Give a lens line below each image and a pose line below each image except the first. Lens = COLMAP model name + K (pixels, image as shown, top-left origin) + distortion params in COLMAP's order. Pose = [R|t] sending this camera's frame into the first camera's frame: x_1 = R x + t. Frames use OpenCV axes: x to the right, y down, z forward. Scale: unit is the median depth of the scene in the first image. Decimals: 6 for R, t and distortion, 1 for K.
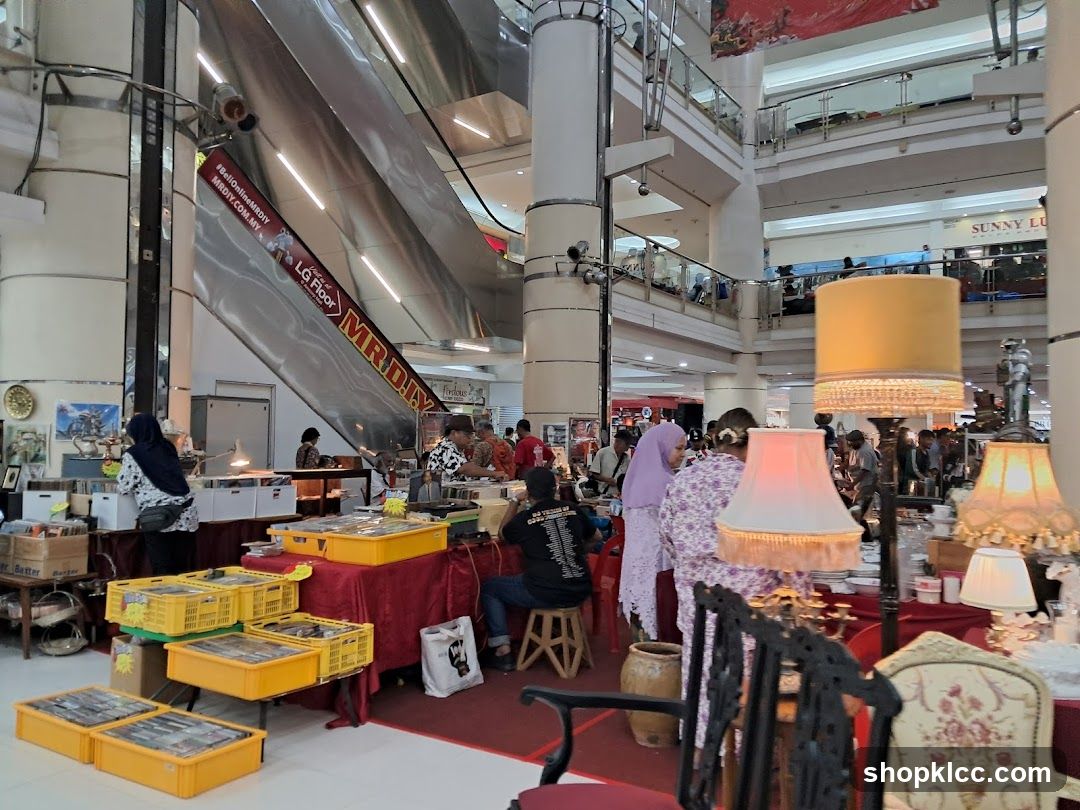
lens RADIAL K [[841.5, 0, 543.9], [0, 841.5, 427.9], [0, 0, 1]] dist [0.043989, -0.004280]
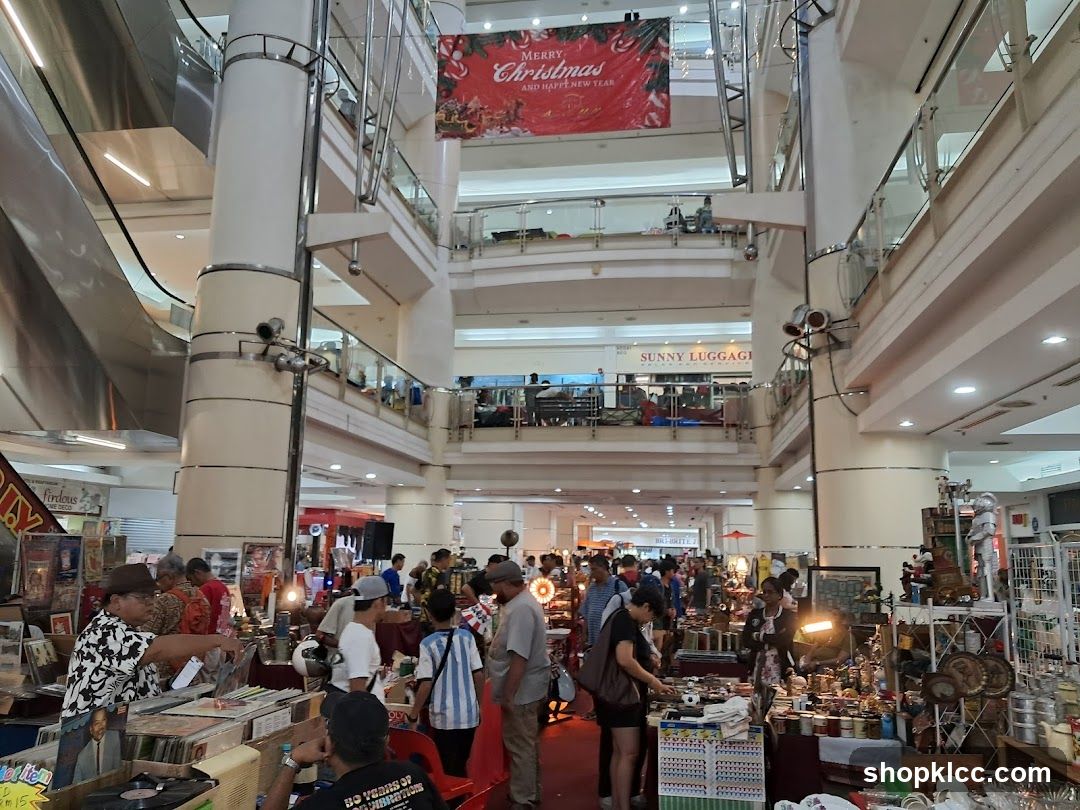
lens RADIAL K [[862.8, 0, 540.0], [0, 862.8, 405.0], [0, 0, 1]] dist [0.101201, -0.223030]
pose [[0.918149, 0.072282, 0.389587, -0.027456], [-0.012001, 0.987842, -0.154995, -0.011247], [-0.396054, 0.137633, 0.907854, 0.116184]]
